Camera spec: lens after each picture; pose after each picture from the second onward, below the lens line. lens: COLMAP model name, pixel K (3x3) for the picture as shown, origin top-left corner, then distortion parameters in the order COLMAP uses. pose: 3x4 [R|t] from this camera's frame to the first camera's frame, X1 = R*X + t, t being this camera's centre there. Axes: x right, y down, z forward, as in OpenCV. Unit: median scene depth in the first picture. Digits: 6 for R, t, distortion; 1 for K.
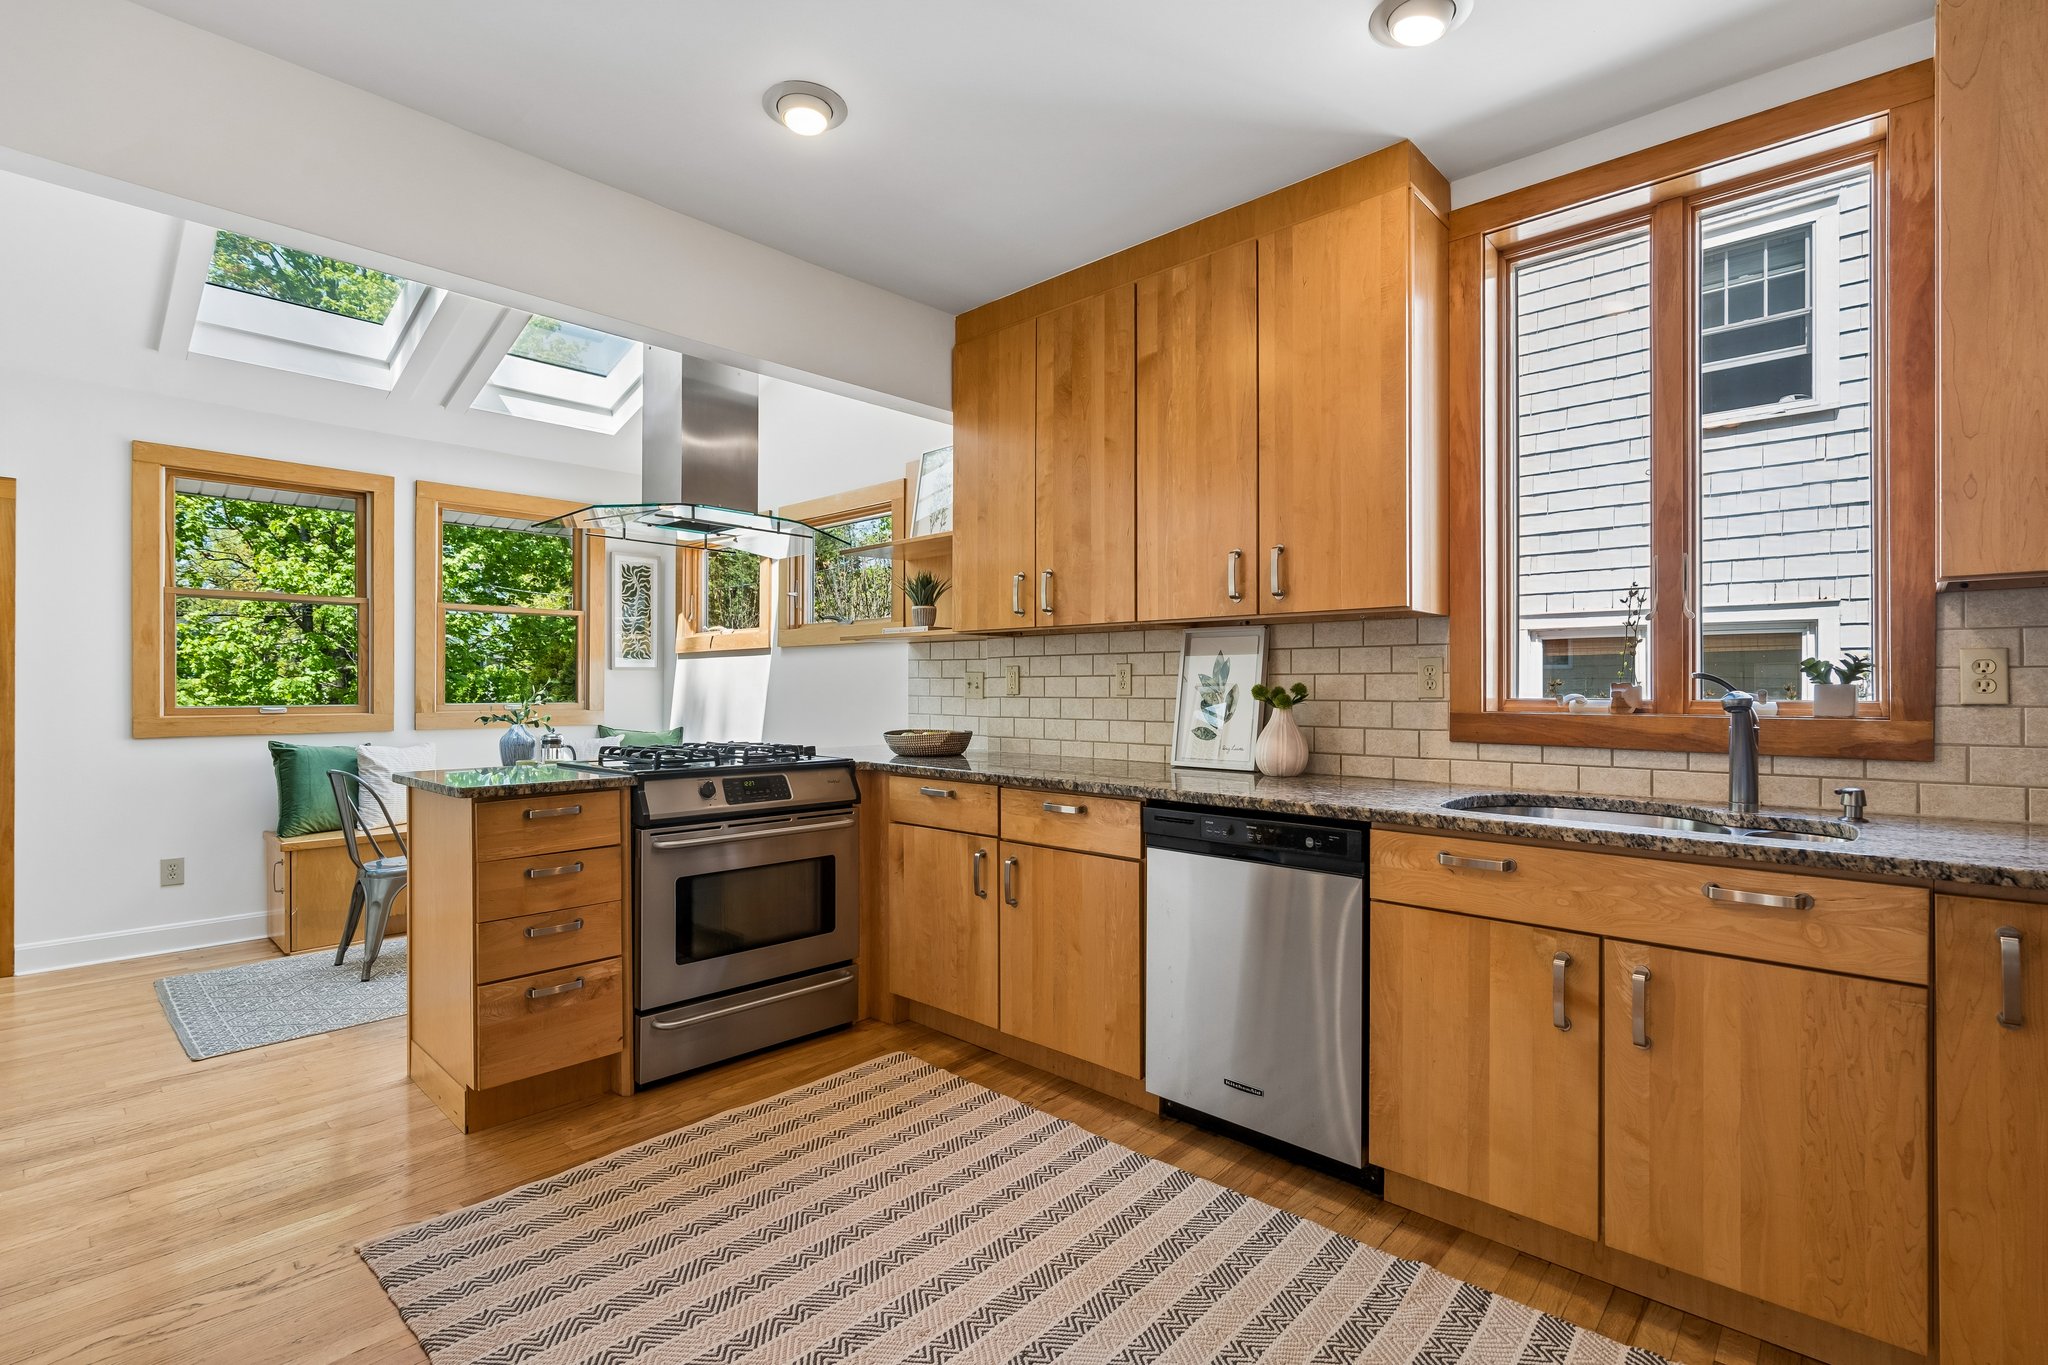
lens RADIAL K [[939.9, 0, 1029.3], [0, 939.9, 684.9], [0, 0, 1]] dist [-0.002837, 0.001961]
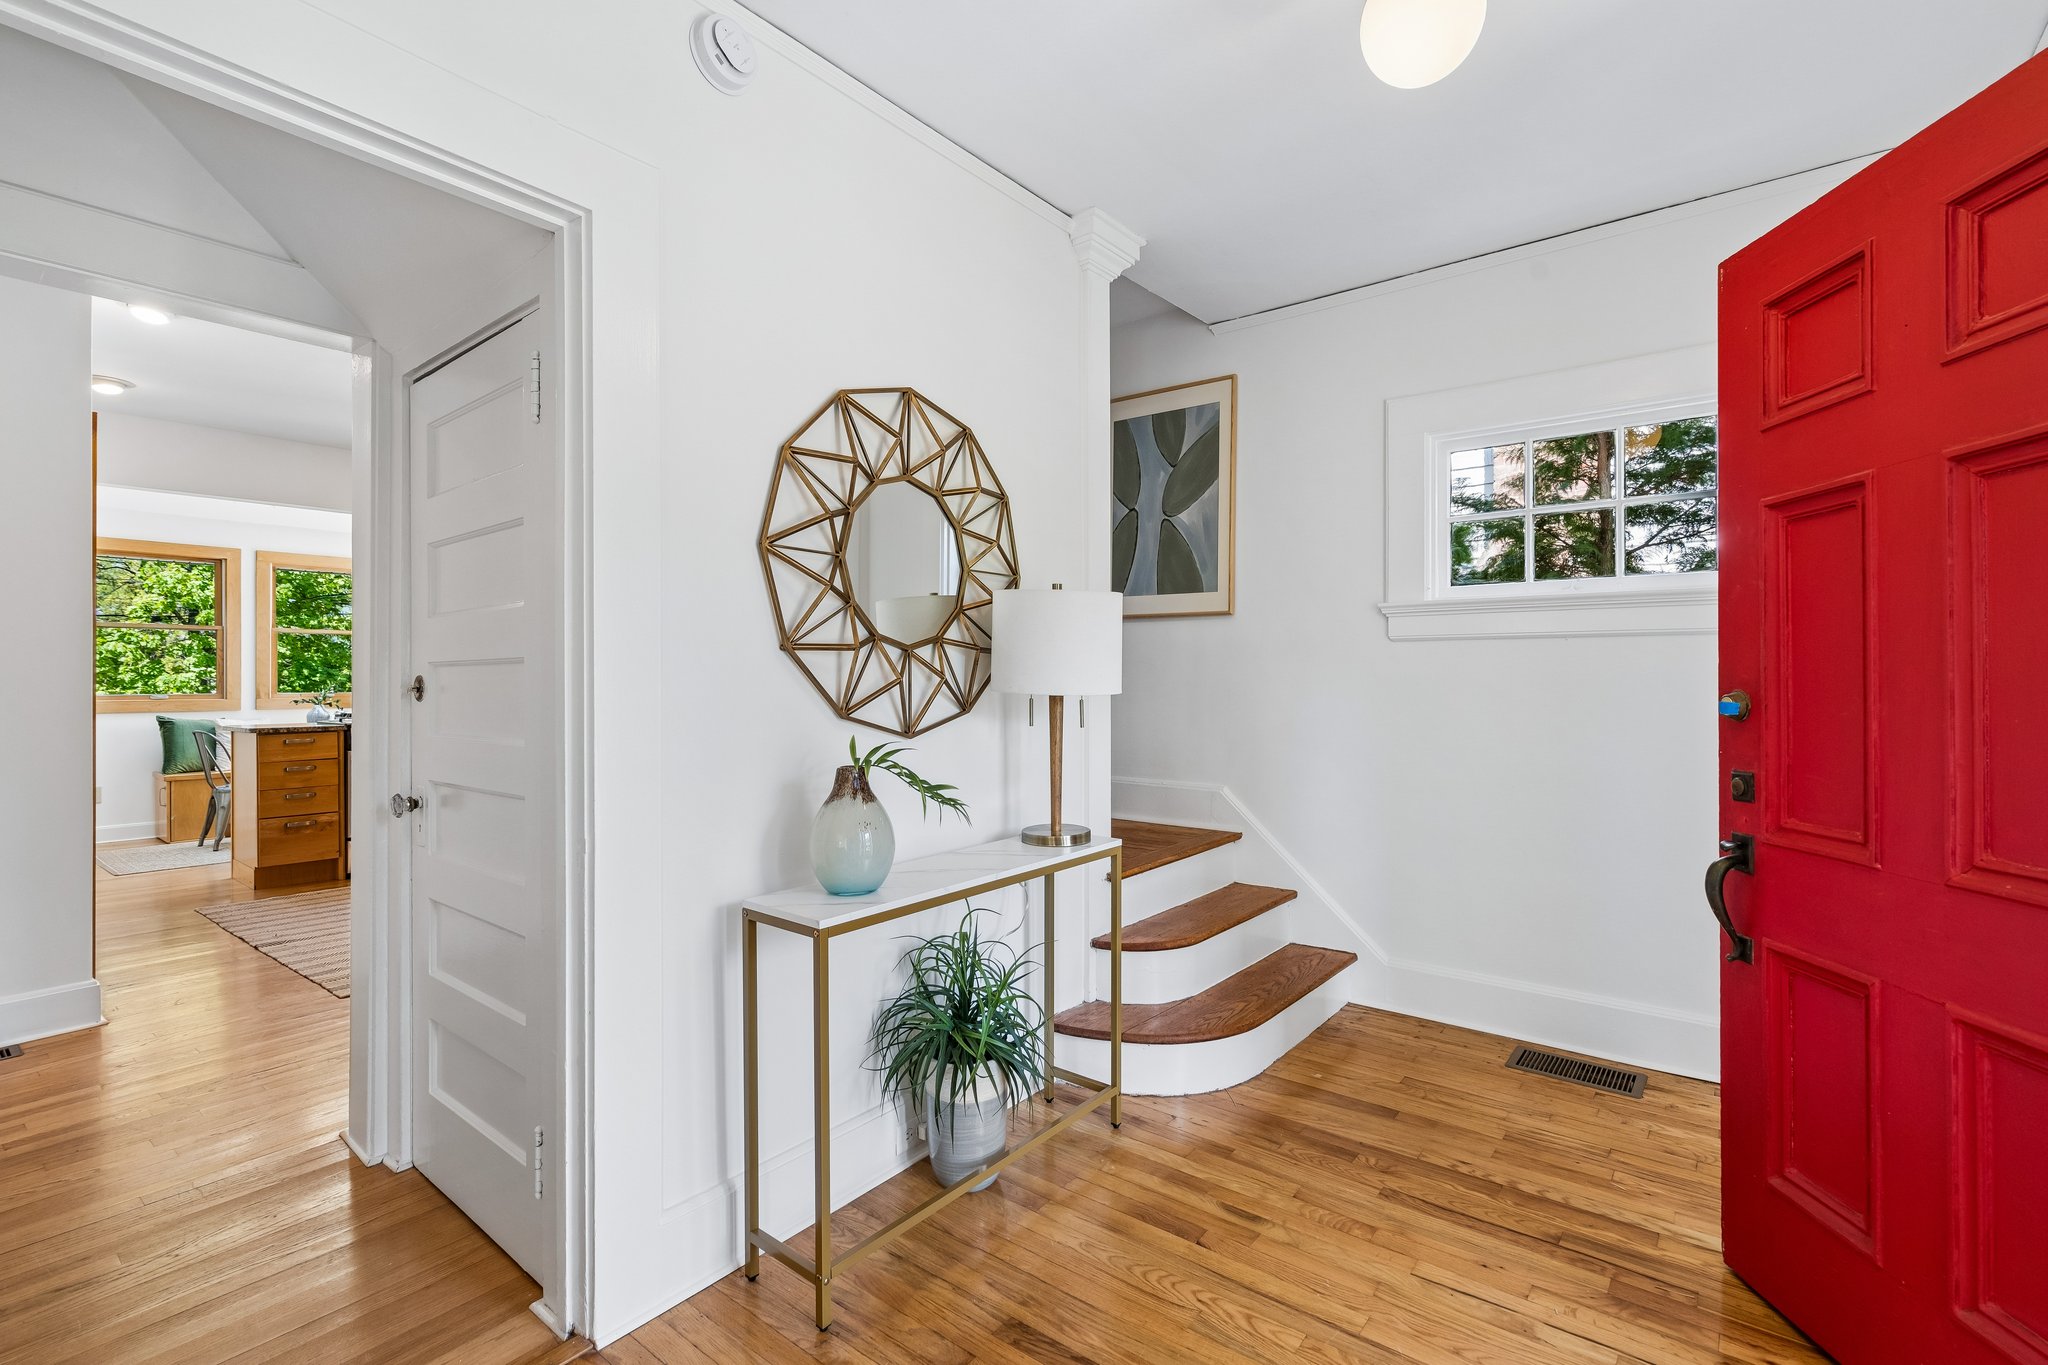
lens RADIAL K [[939.9, 0, 1029.4], [0, 939.9, 674.1], [0, 0, 1]] dist [-0.002837, 0.001961]
pose [[0.997590, -0.004496, 0.069240, 0.769575], [0.004587, 0.999989, -0.001160, -0.004834], [-0.069234, 0.001474, 0.997599, -0.954652]]
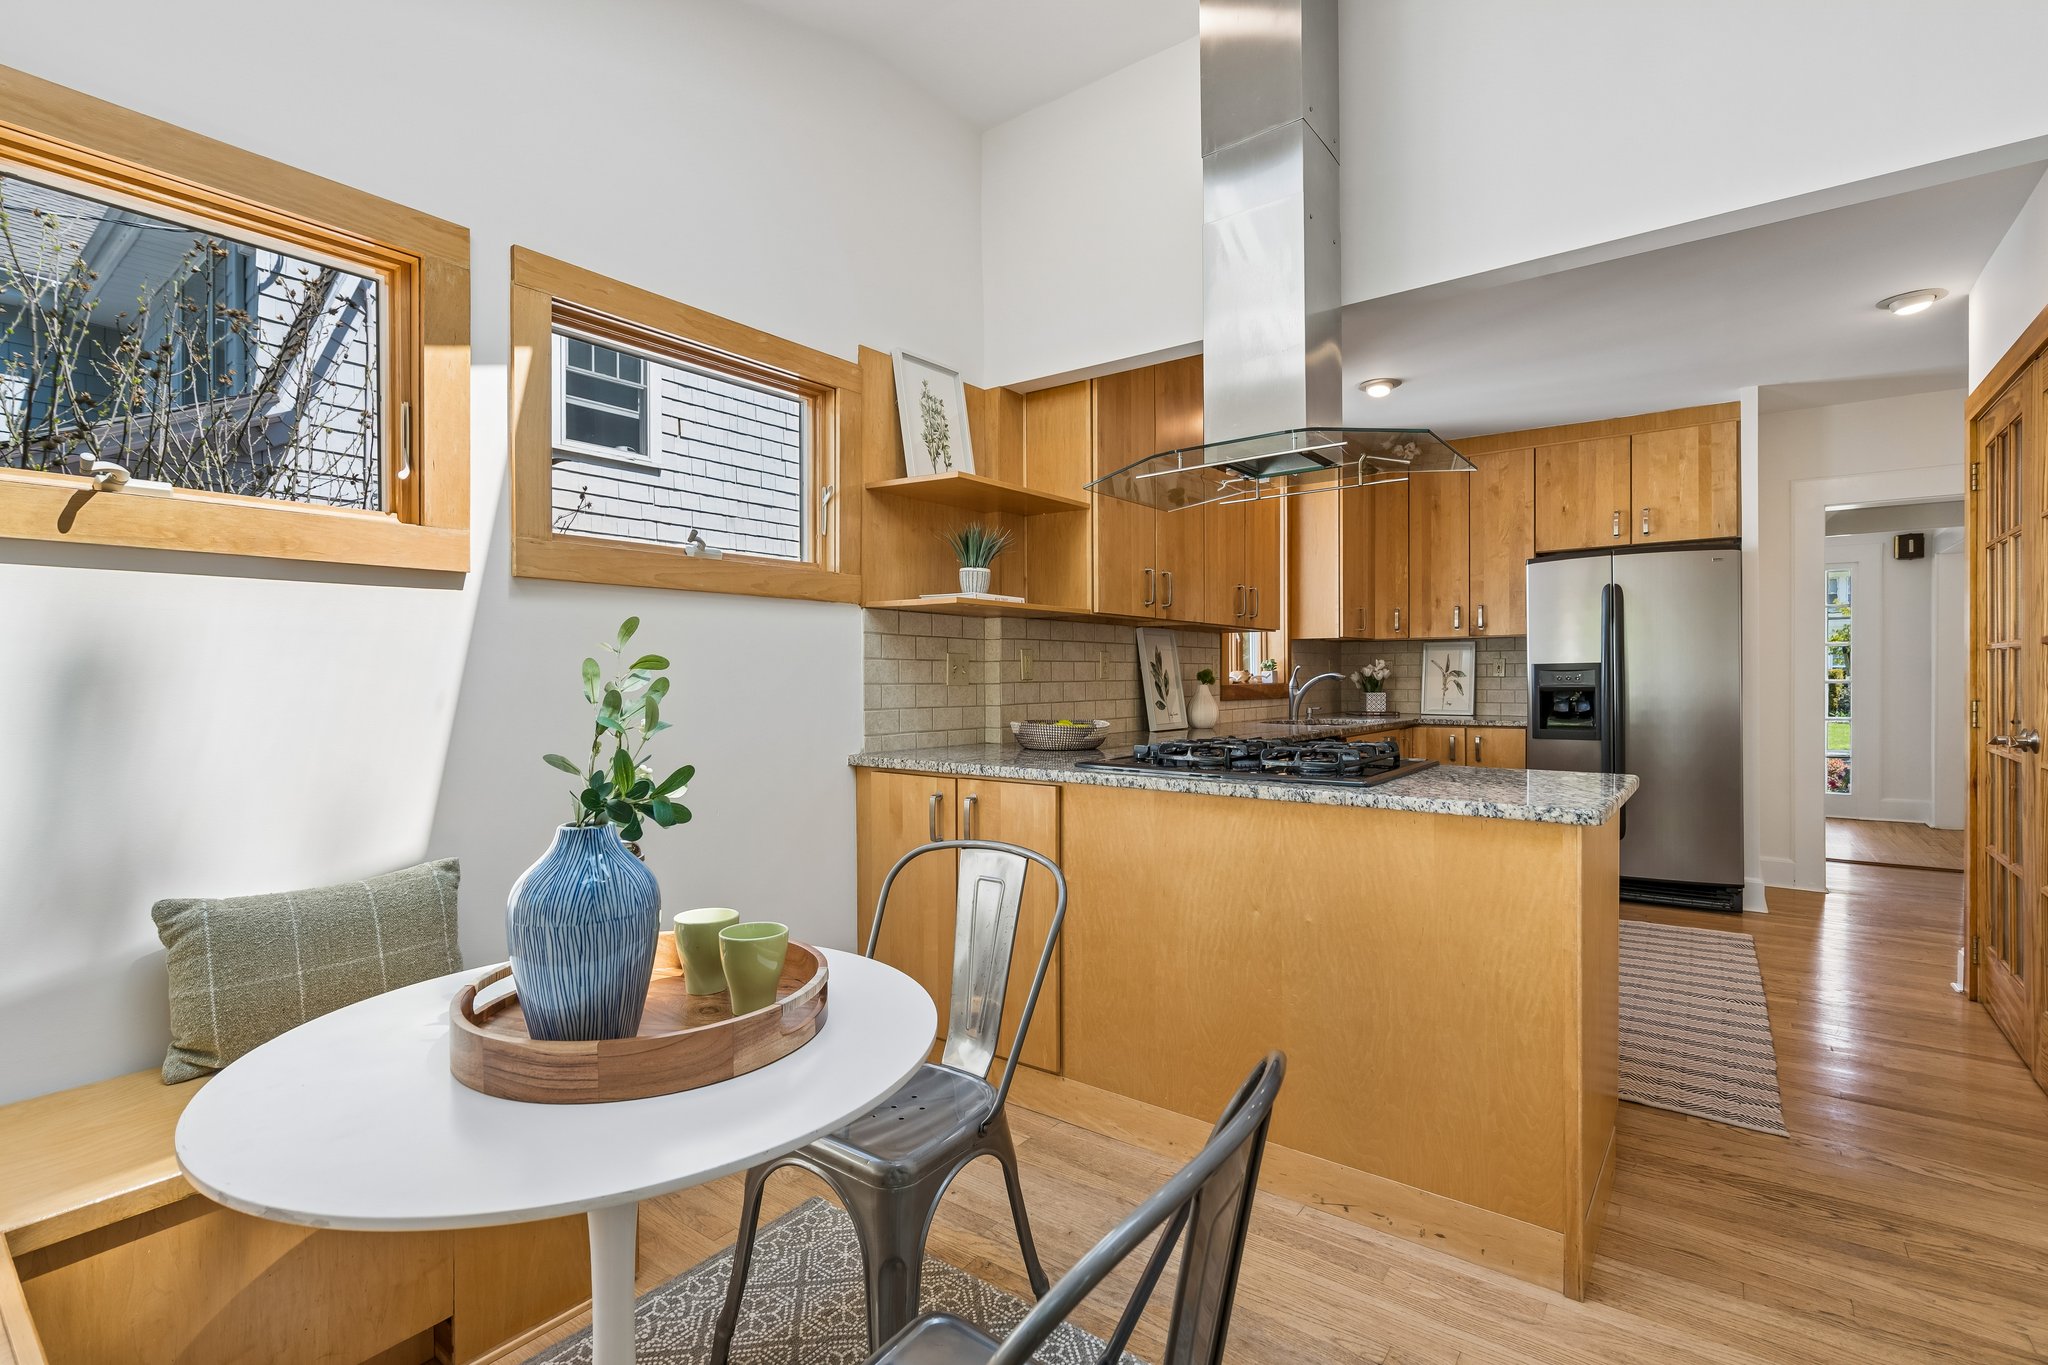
lens RADIAL K [[939.9, 0, 1028.0], [0, 939.9, 681.3], [0, 0, 1]] dist [-0.002837, 0.001961]
pose [[-0.099791, -0.007376, 0.994981, -1.068368], [0.000814, 0.999972, 0.007494, 0.005667], [-0.995008, 0.001558, -0.099782, 1.228222]]
